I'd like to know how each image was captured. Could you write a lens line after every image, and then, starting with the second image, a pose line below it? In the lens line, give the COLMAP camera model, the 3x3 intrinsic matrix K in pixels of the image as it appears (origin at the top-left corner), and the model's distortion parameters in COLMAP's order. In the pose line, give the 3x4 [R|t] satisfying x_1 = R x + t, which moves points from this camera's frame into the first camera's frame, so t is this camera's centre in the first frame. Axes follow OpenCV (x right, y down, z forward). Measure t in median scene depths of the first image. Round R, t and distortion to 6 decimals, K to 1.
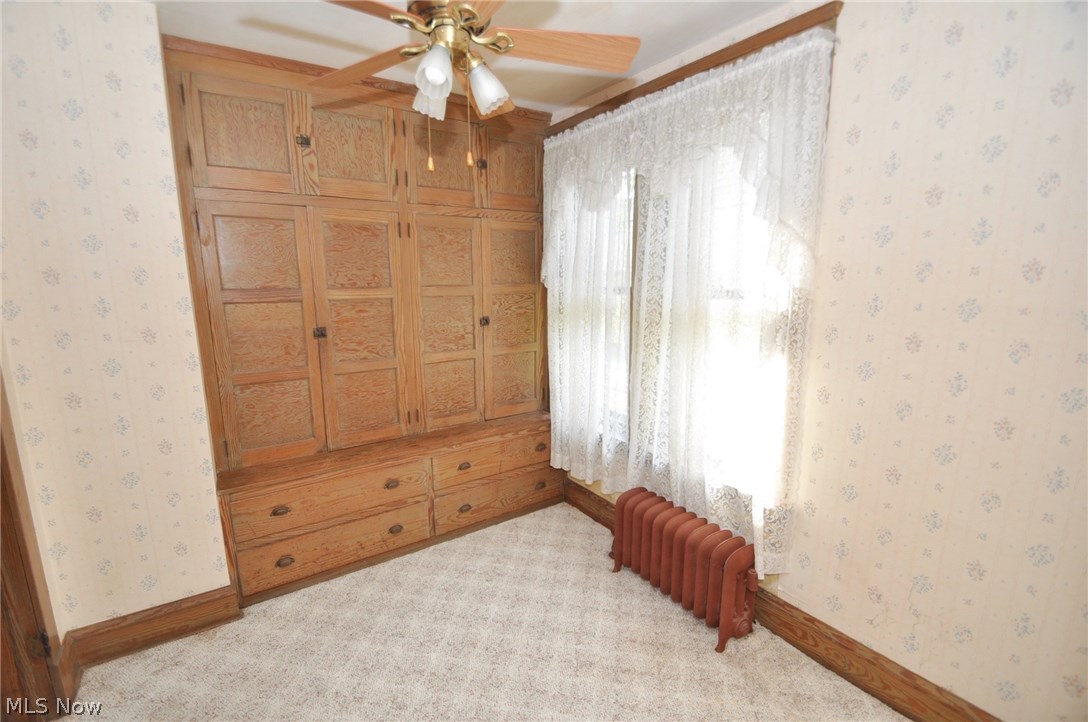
lens RADIAL K [[479.1, 0, 541.9], [0, 479.1, 358.8], [0, 0, 1]] dist [-0.000449, 0.000075]
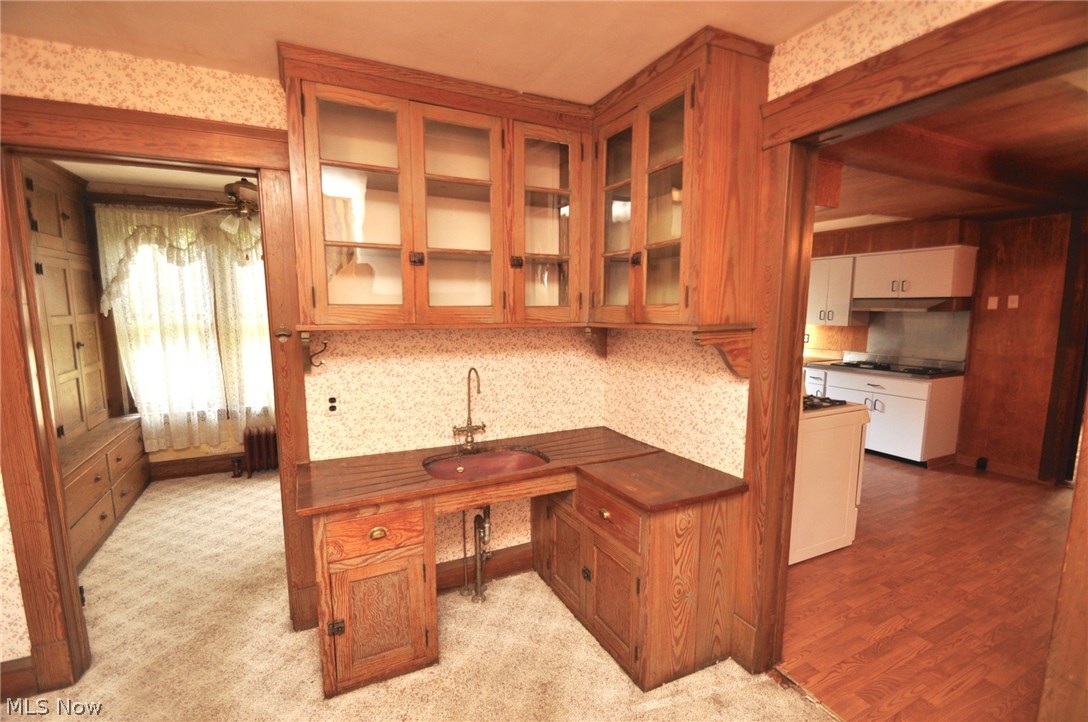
lens RADIAL K [[479.1, 0, 539.7], [0, 479.1, 364.2], [0, 0, 1]] dist [-0.000449, 0.000075]
pose [[0.113131, -0.120435, 0.986254, -1.351776], [0.167530, 0.980727, 0.100543, 0.043214], [-0.979354, 0.153853, 0.131127, -0.304303]]
